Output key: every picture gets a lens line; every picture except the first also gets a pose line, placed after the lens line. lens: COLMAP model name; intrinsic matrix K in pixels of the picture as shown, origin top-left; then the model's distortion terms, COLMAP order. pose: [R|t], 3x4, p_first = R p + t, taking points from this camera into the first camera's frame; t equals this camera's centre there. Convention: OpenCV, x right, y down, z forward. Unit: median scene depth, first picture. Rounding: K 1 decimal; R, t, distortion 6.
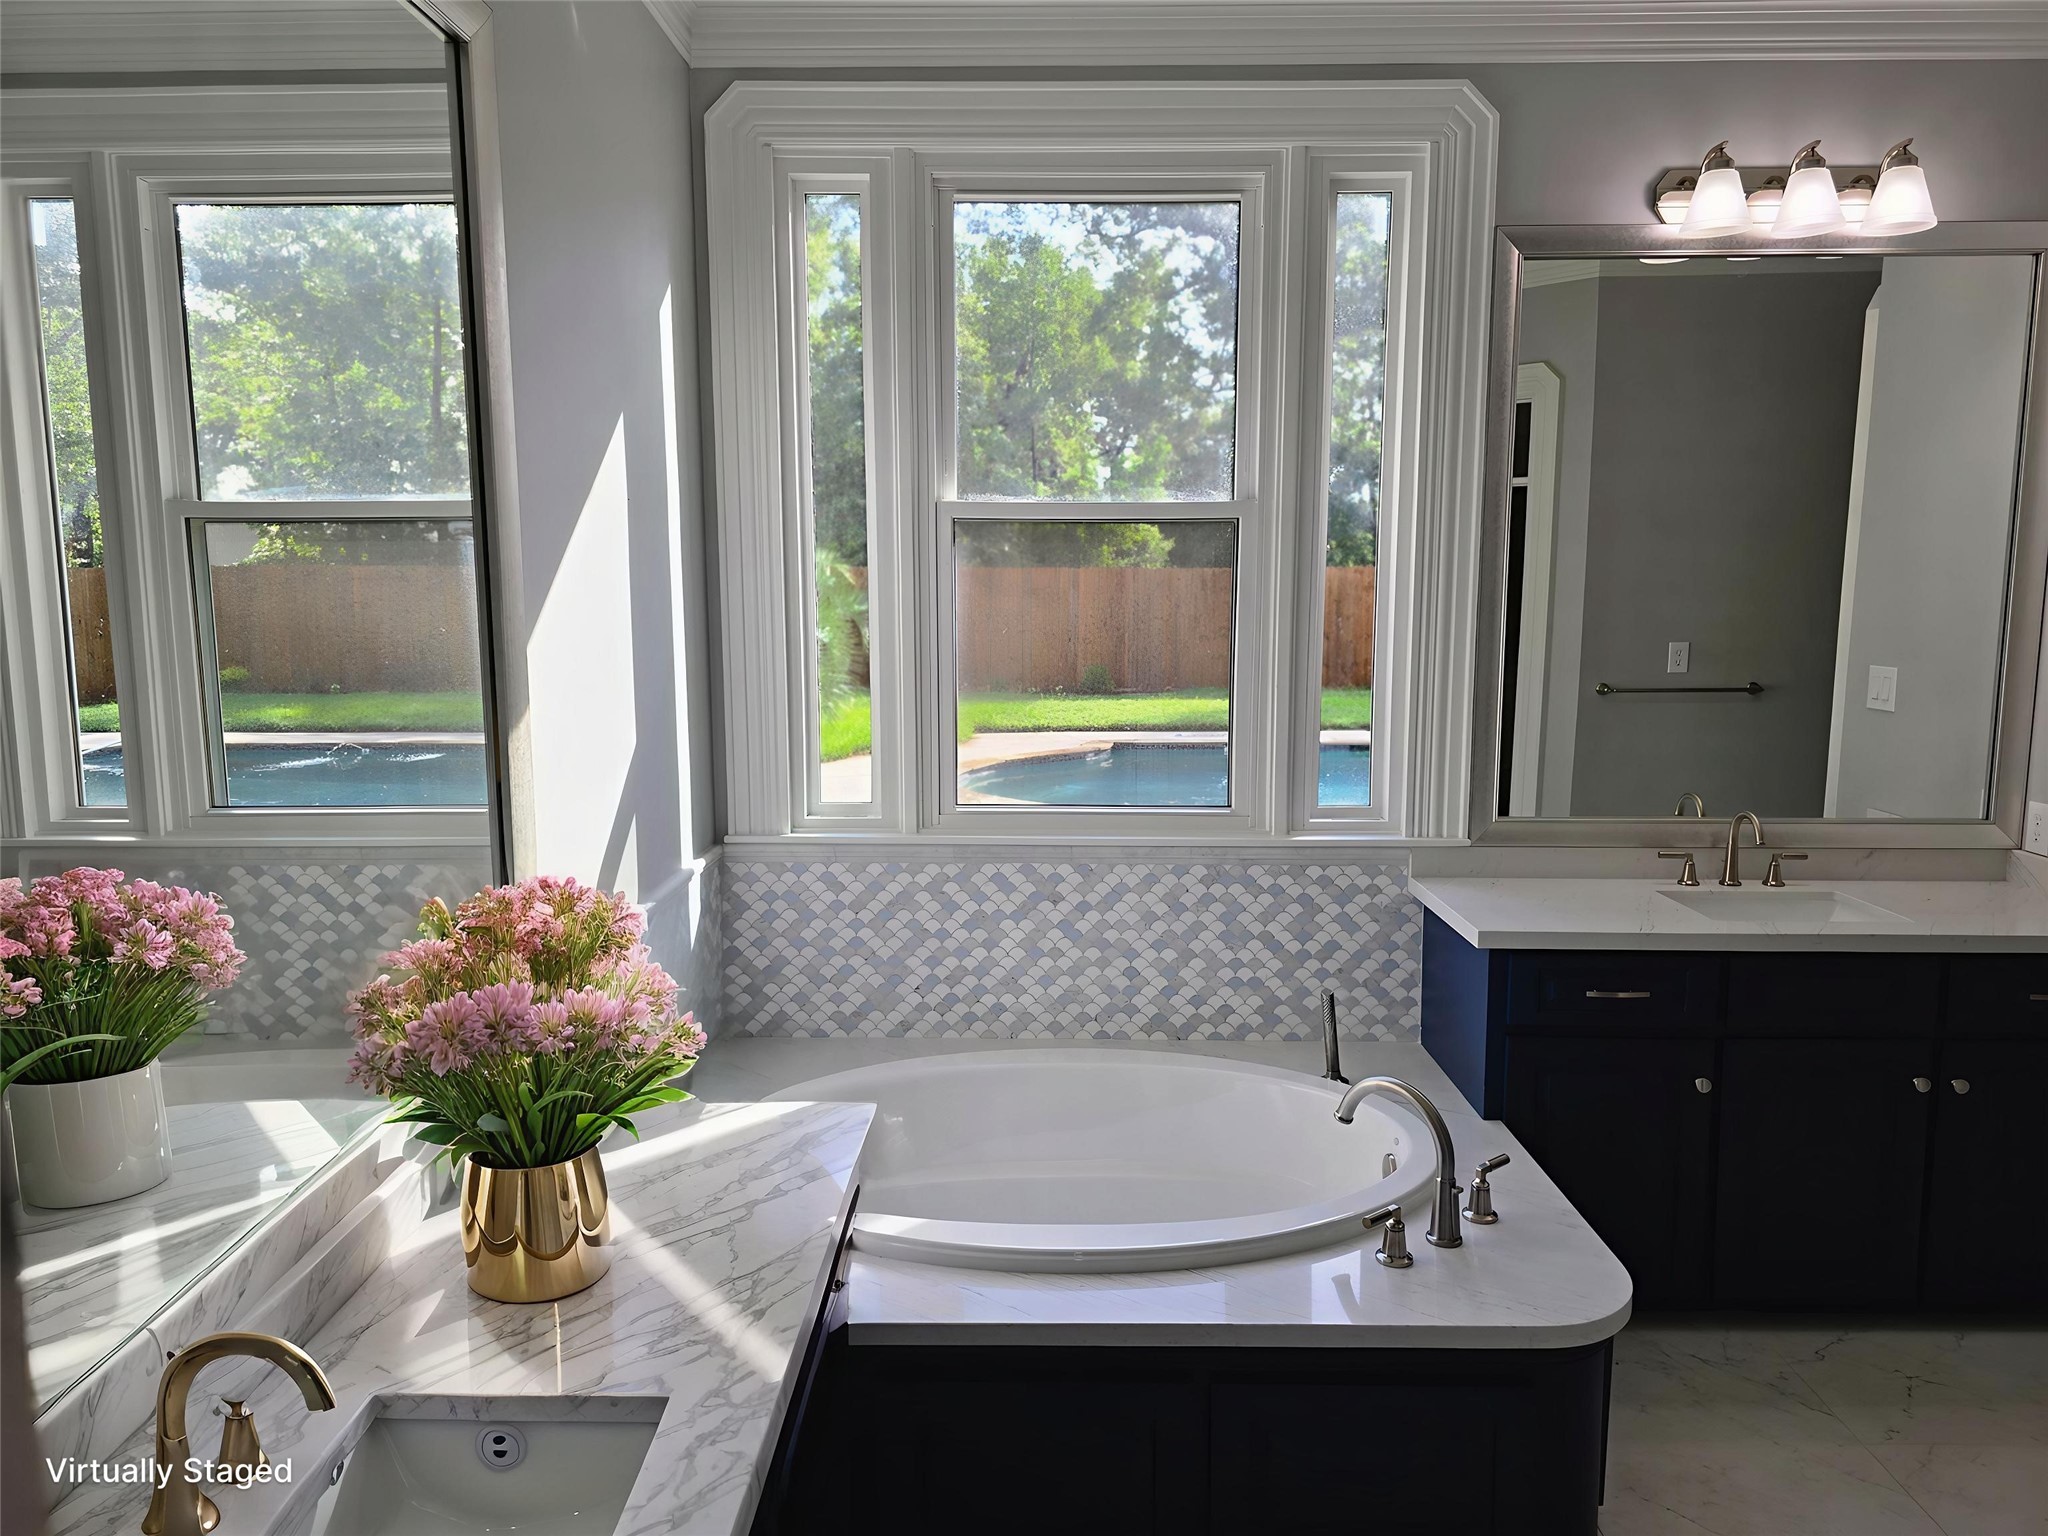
lens RADIAL K [[1394.9, 0, 1024.0], [0, 1394.9, 768.0], [0, 0, 1]] dist [0.130601, -0.176119]
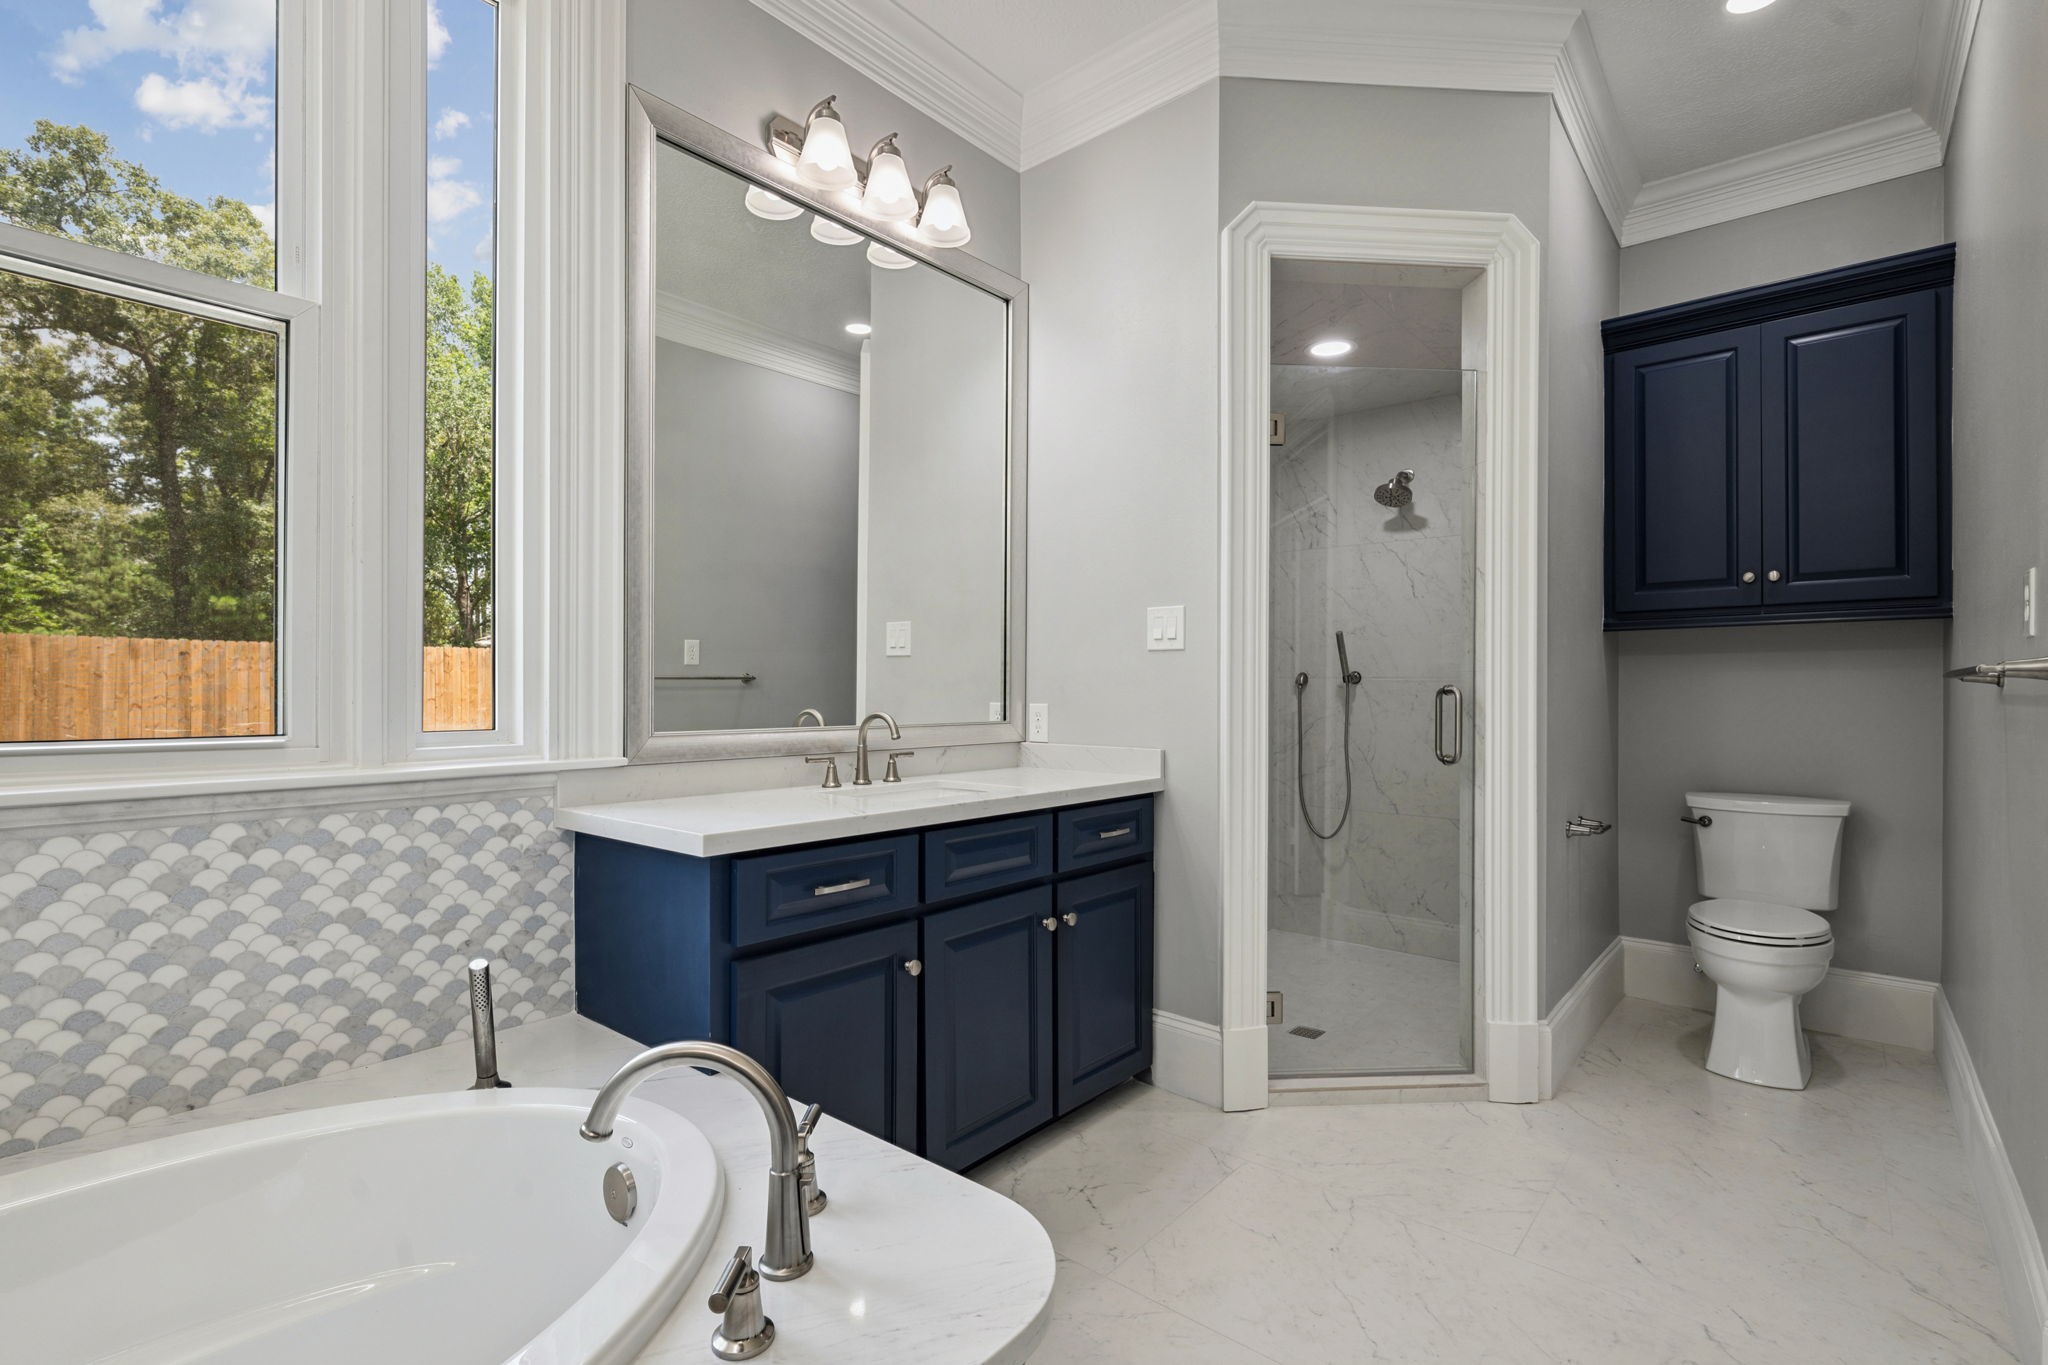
lens RADIAL K [[956.1, 0, 1030.7], [0, 956.1, 685.3], [0, 0, 1]] dist [0.000766, 0.000598]
pose [[0.631114, 0.006017, 0.775666, 0.014202], [0.100638, 0.990883, -0.089570, 0.082603], [-0.769134, 0.134591, 0.624755, 0.421731]]
